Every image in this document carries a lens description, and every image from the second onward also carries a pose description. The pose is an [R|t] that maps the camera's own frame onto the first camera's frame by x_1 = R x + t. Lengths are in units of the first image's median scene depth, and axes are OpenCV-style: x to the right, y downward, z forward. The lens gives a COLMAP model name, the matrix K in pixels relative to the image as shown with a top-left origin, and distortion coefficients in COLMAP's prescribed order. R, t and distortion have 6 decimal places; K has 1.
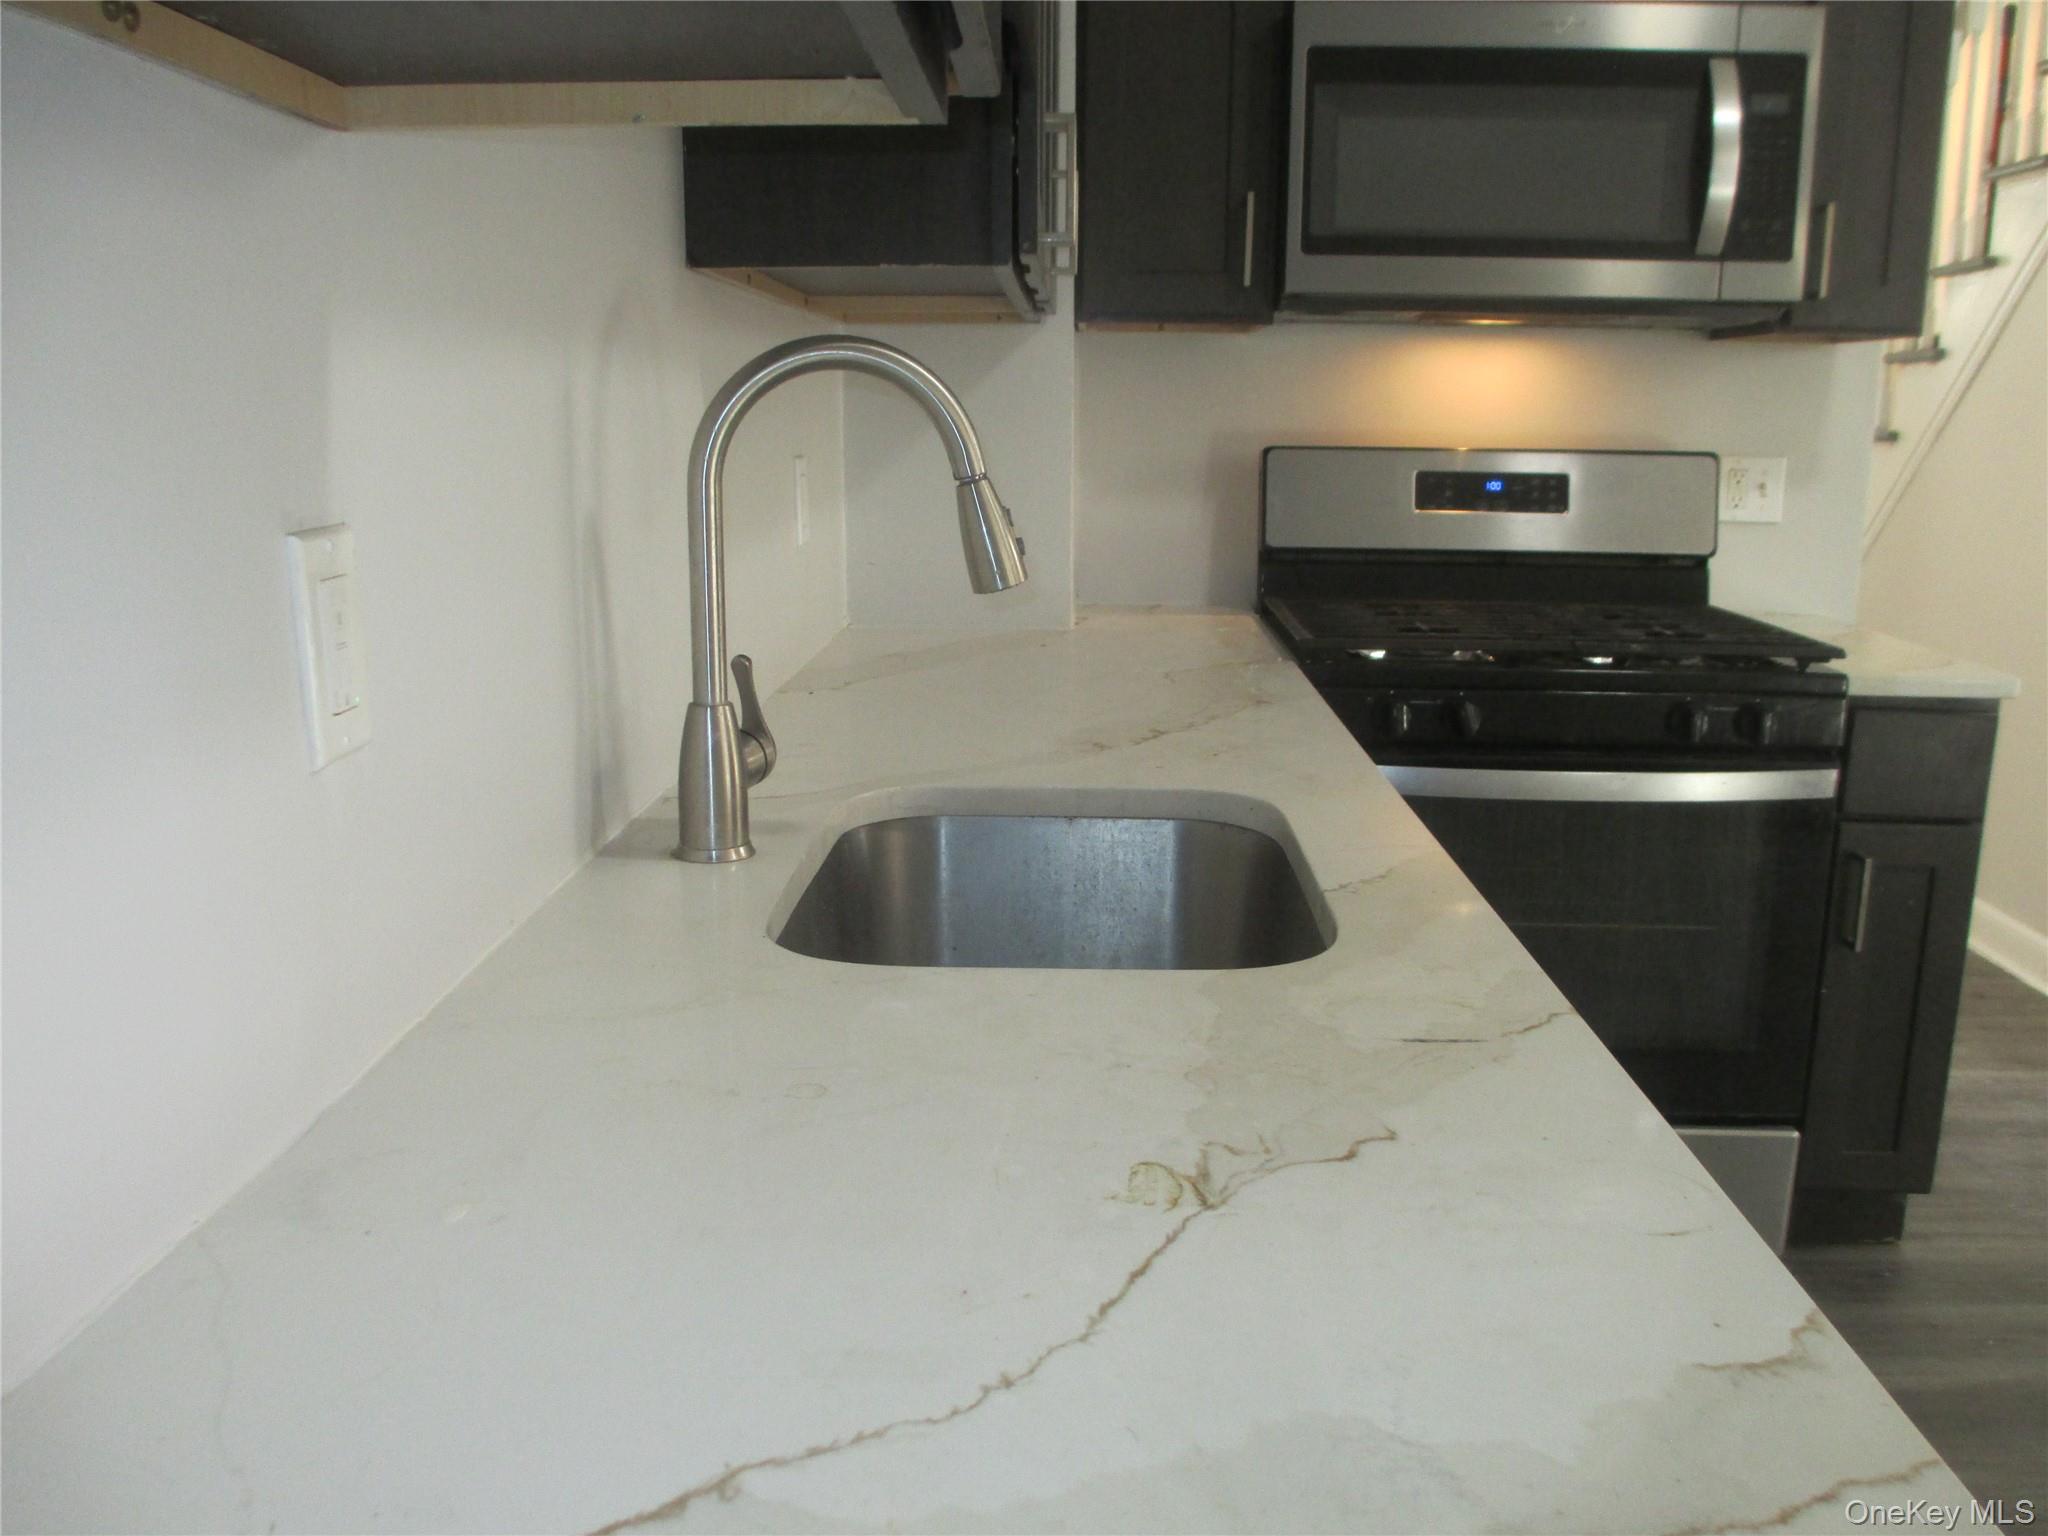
lens RADIAL K [[1667.9, 0, 1024.0], [0, 1667.9, 768.0], [0, 0, 1]] dist [-0.103206, -0.001712]
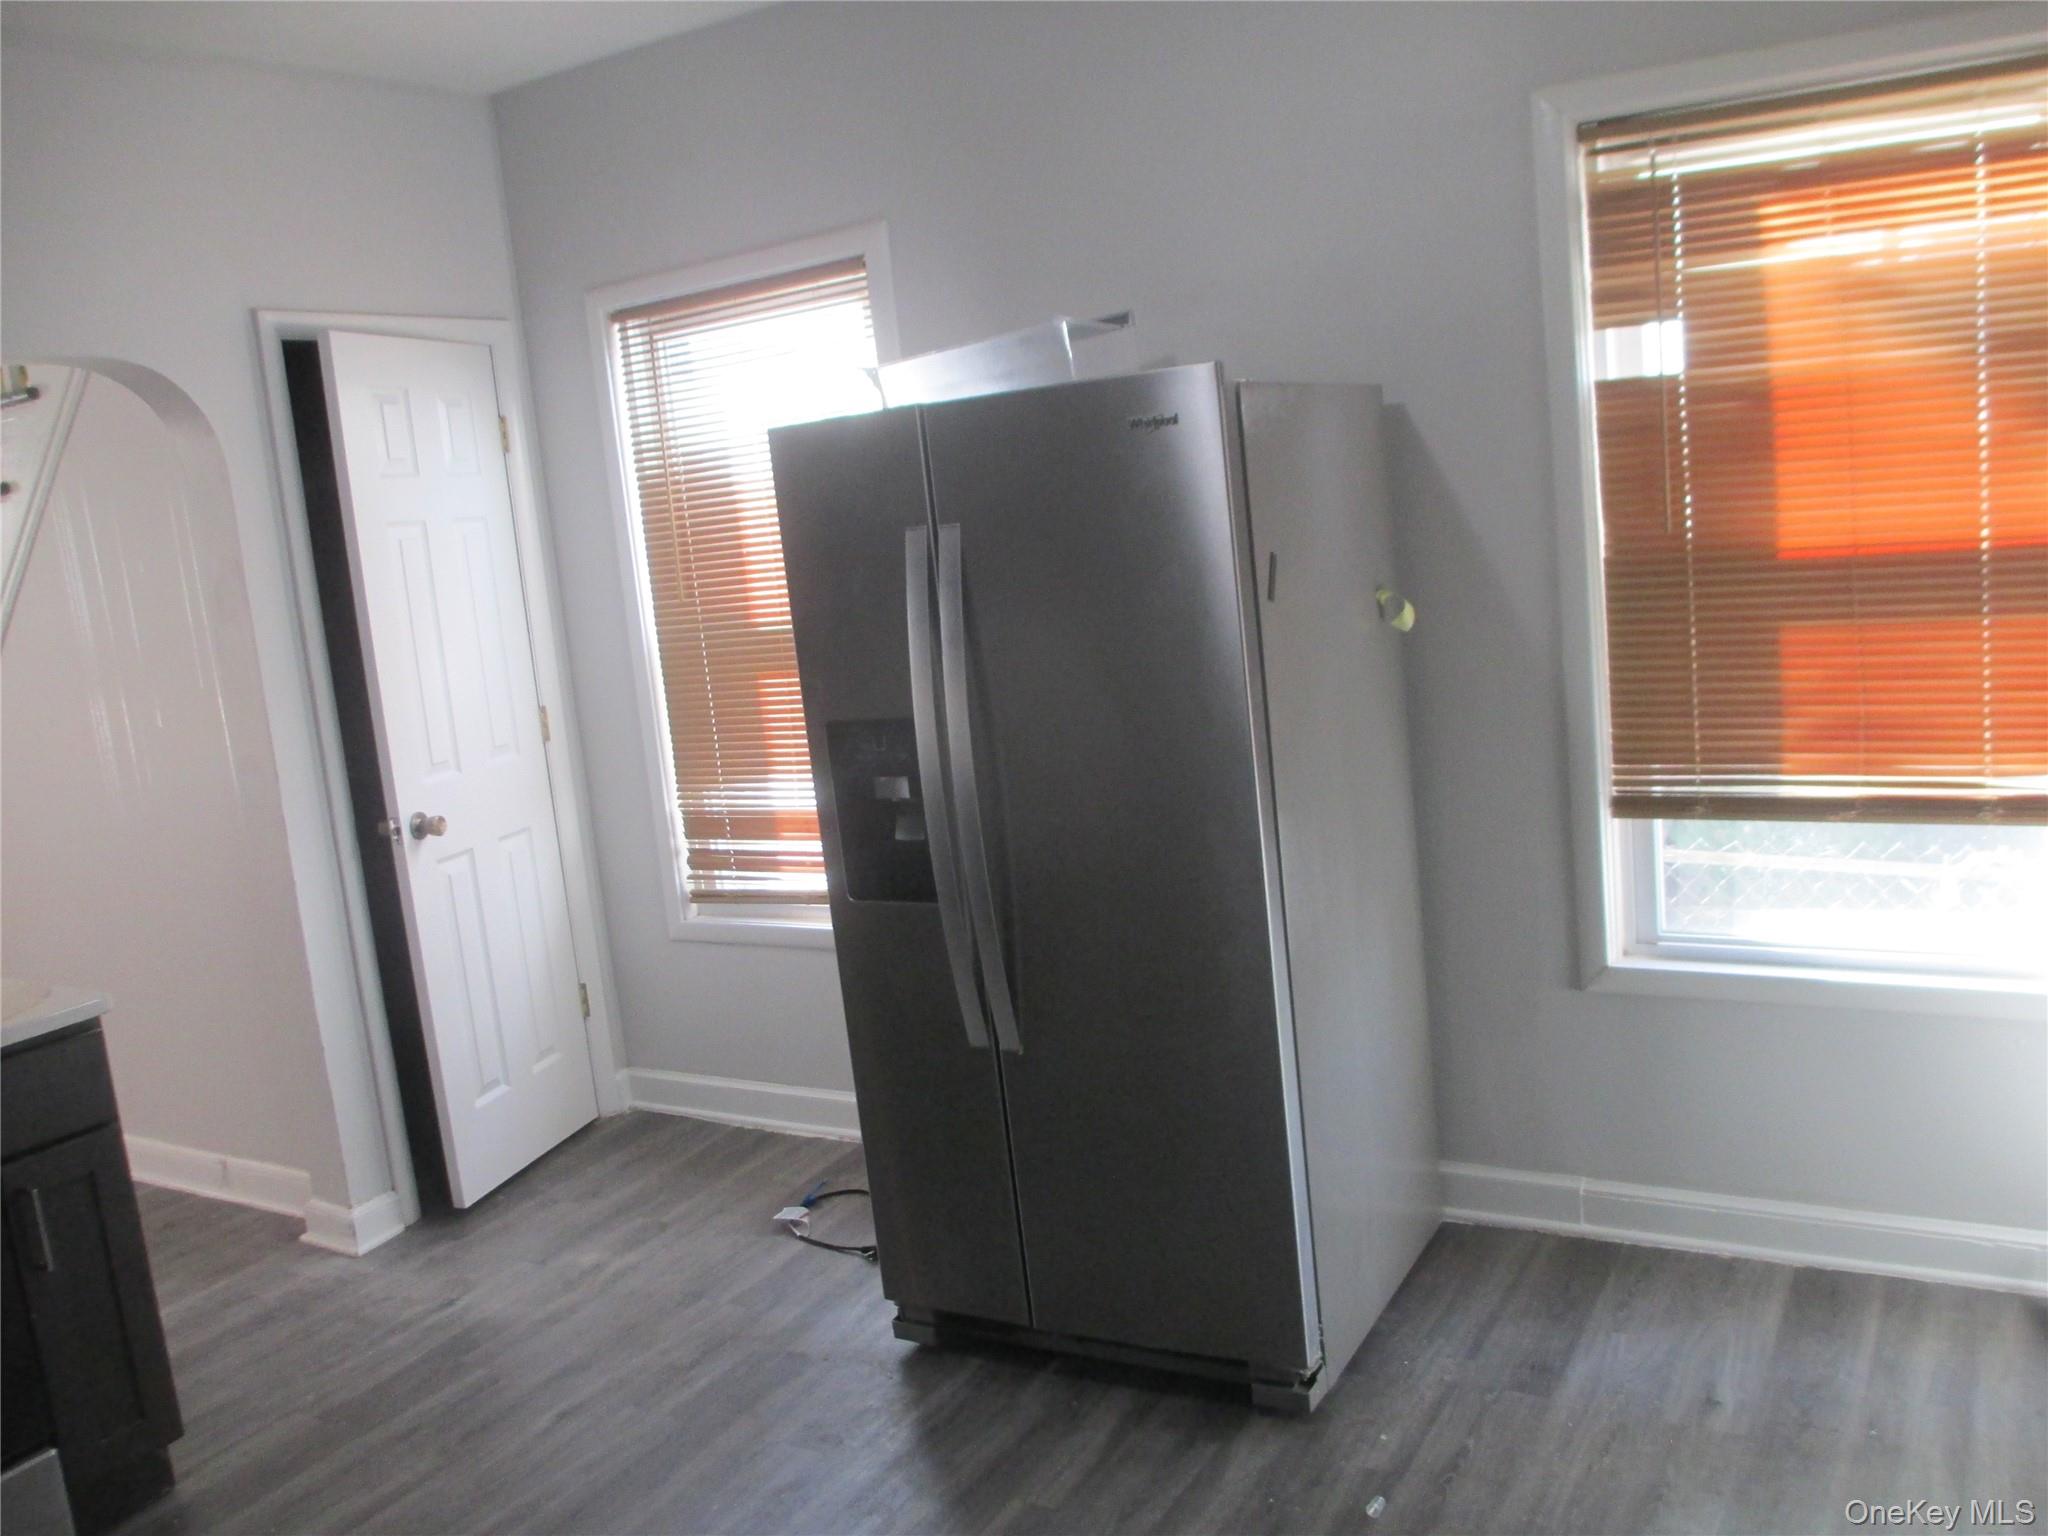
lens RADIAL K [[1702.4, 0, 1024.0], [0, 1702.4, 768.0], [0, 0, 1]] dist [-0.063808, 0.009974]
pose [[0.454661, -0.182200, 0.871829, -0.064966], [0.295552, 0.954252, 0.045294, -0.040678], [-0.840198, 0.237077, 0.487711, -0.117583]]
